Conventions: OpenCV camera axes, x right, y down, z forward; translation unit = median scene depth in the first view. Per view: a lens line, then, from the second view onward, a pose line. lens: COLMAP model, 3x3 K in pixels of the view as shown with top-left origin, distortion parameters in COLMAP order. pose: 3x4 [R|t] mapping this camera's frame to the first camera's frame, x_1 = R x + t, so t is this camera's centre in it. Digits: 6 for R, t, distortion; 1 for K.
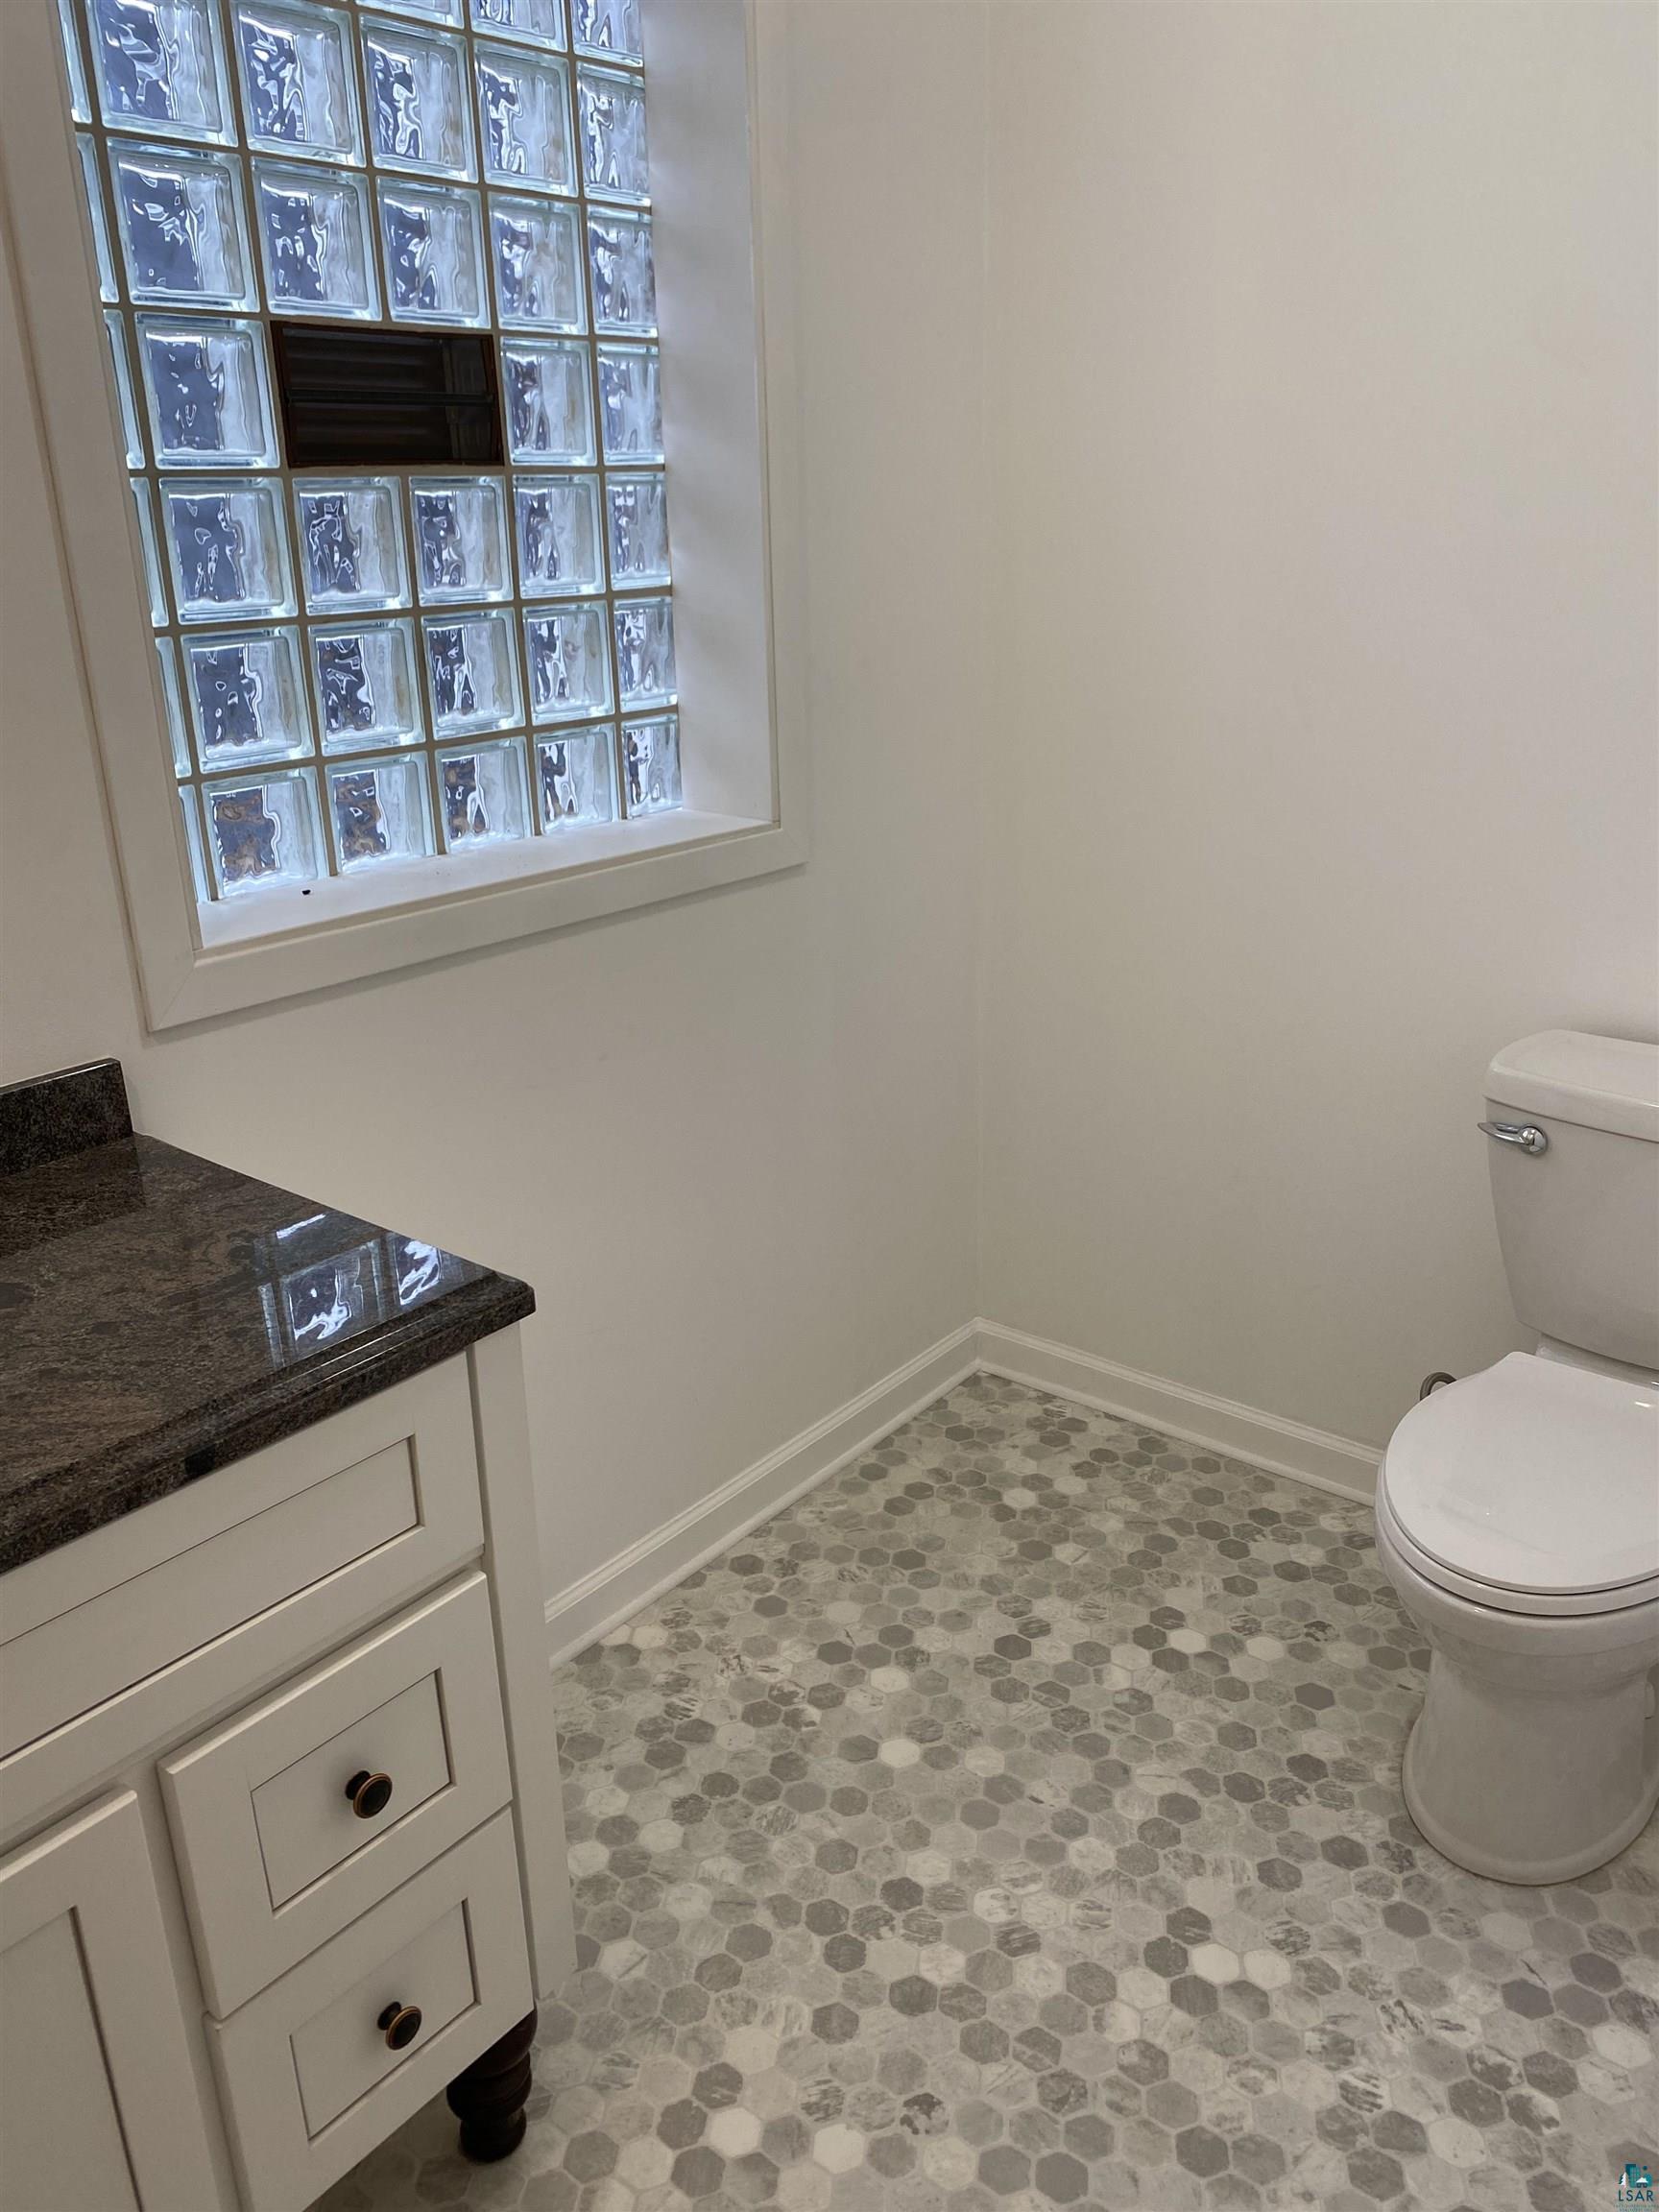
lens RADIAL K [[1688.1, 0, 813.4], [0, 1688.1, 1165.5], [0, 0, 1]] dist [0.036518, -0.048396]
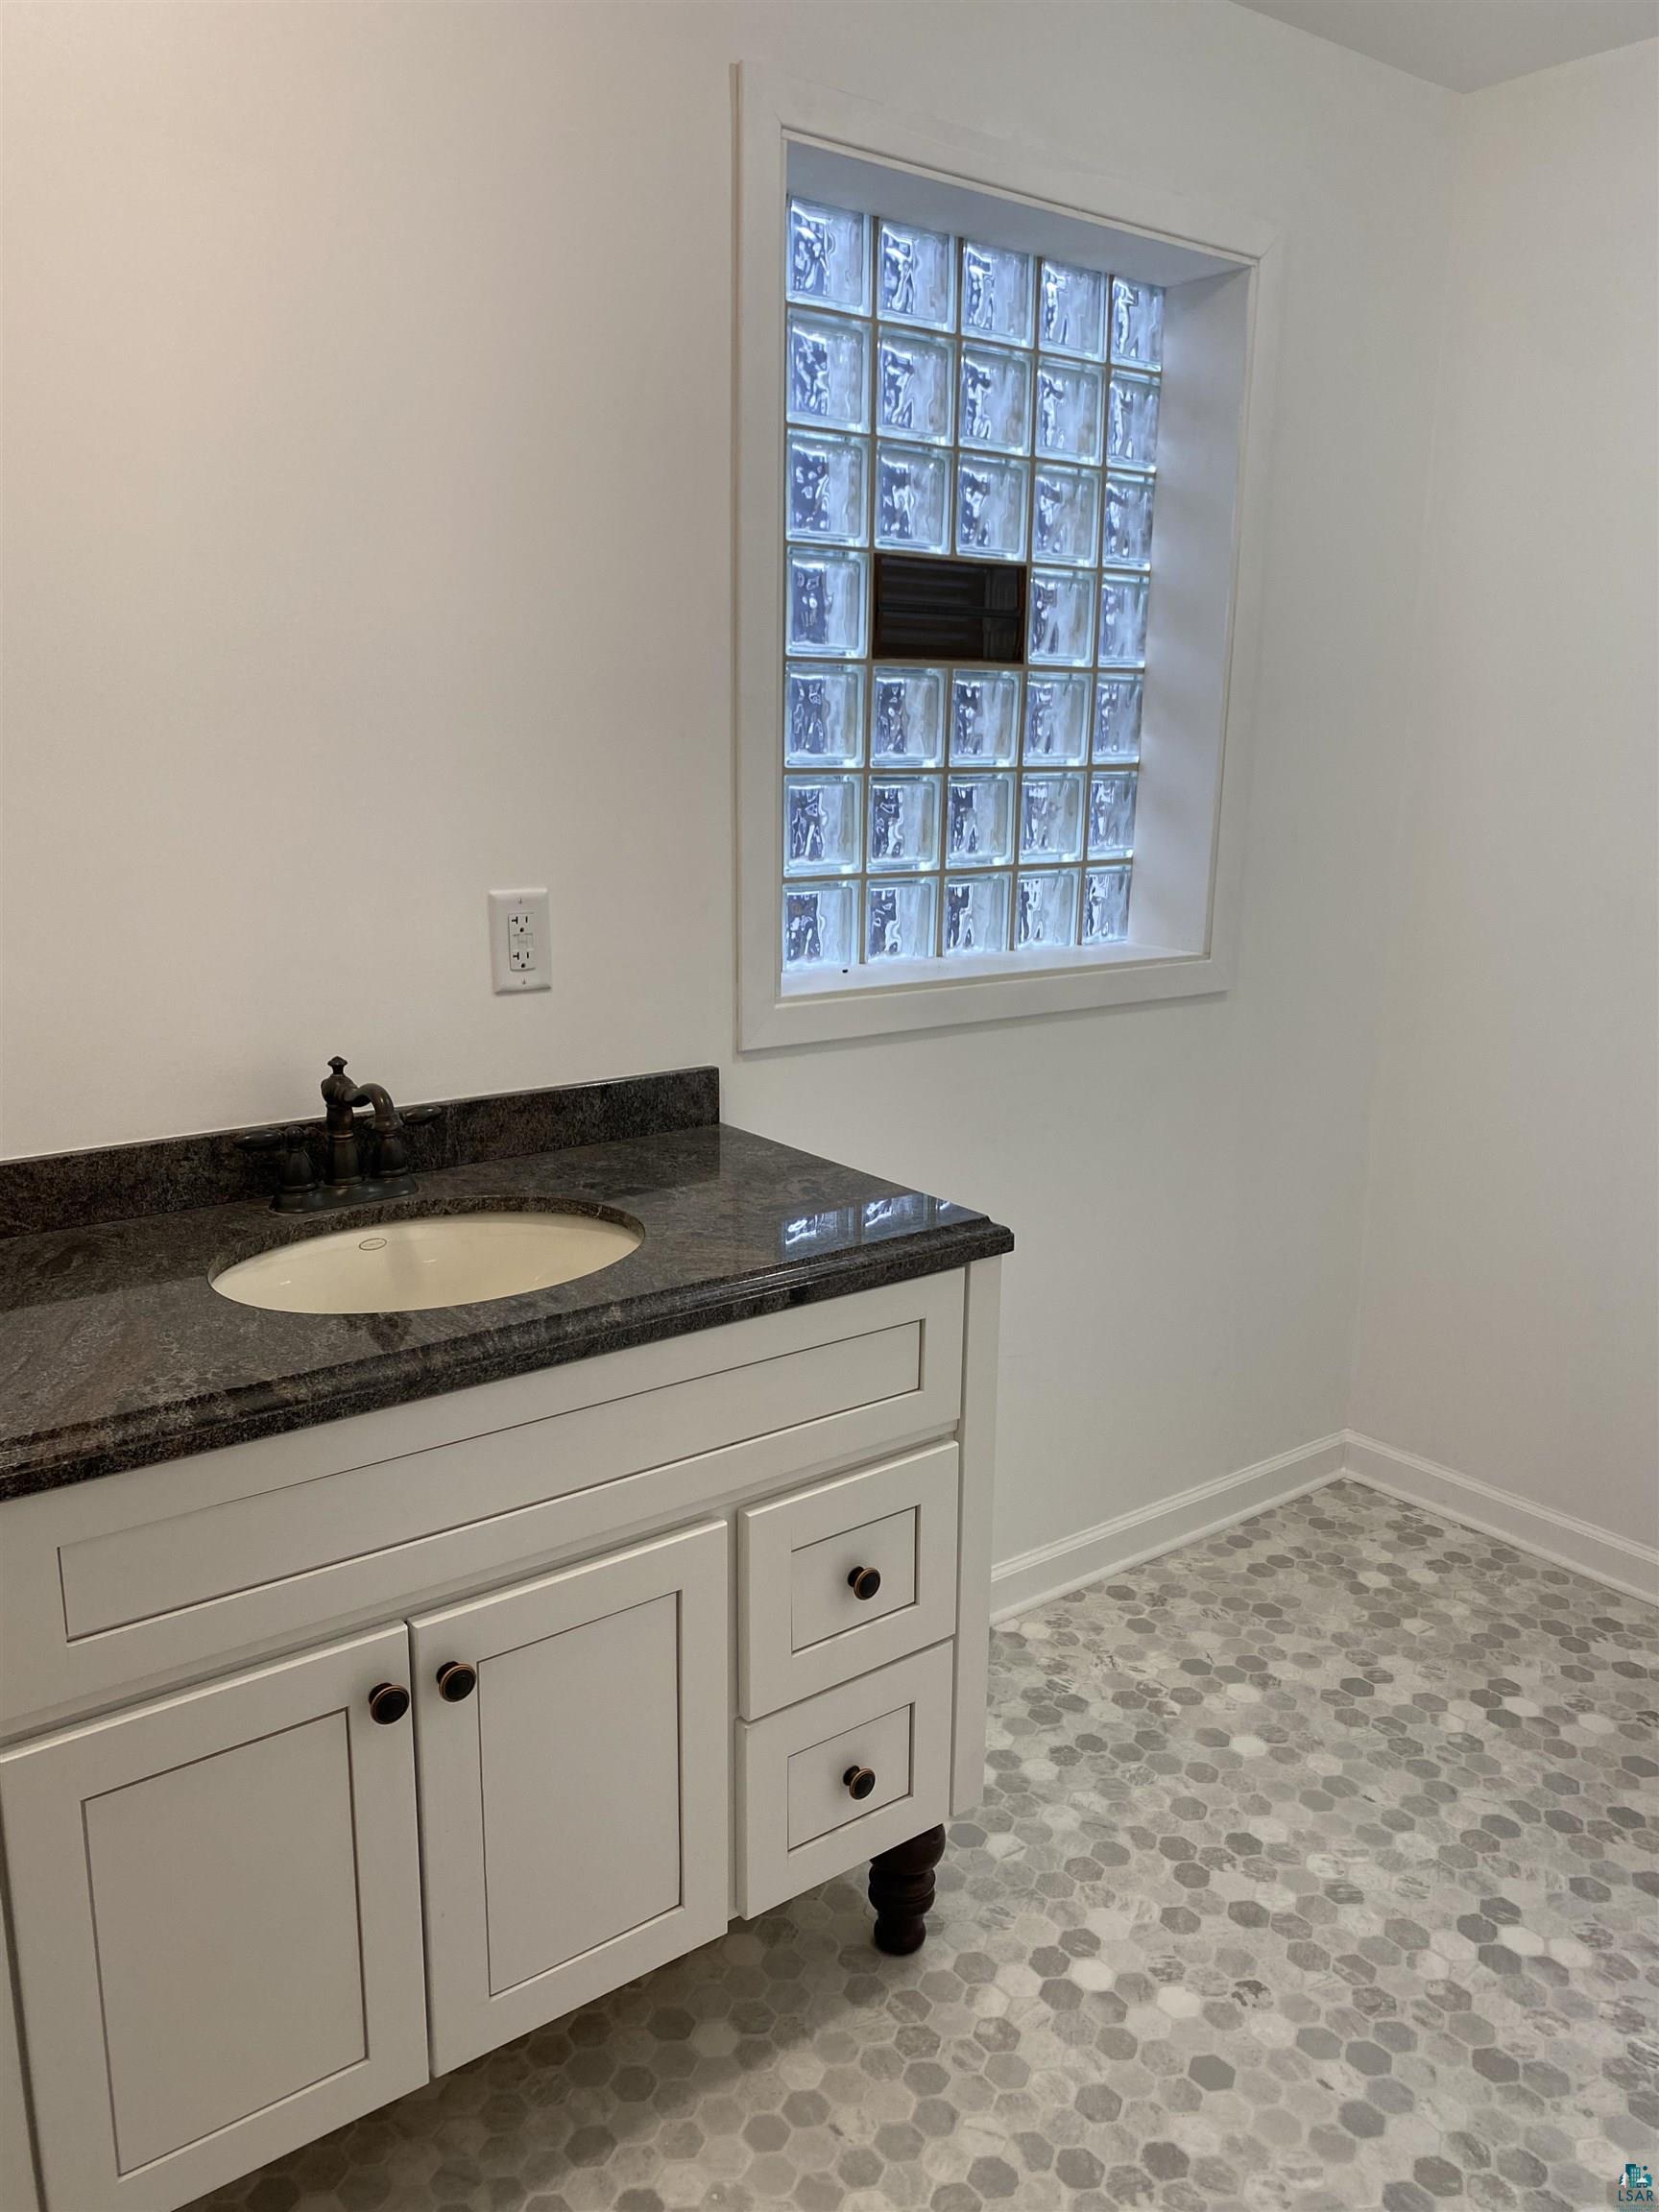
lens RADIAL K [[1688.1, 0, 850.4], [0, 1688.1, 1193.4], [0, 0, 1]] dist [0.036518, -0.048396]
pose [[0.976355, 0.087573, -0.197640, -0.019721], [-0.107968, 0.989617, -0.094877, 0.120913], [0.187279, 0.113973, 0.975672, -0.232154]]
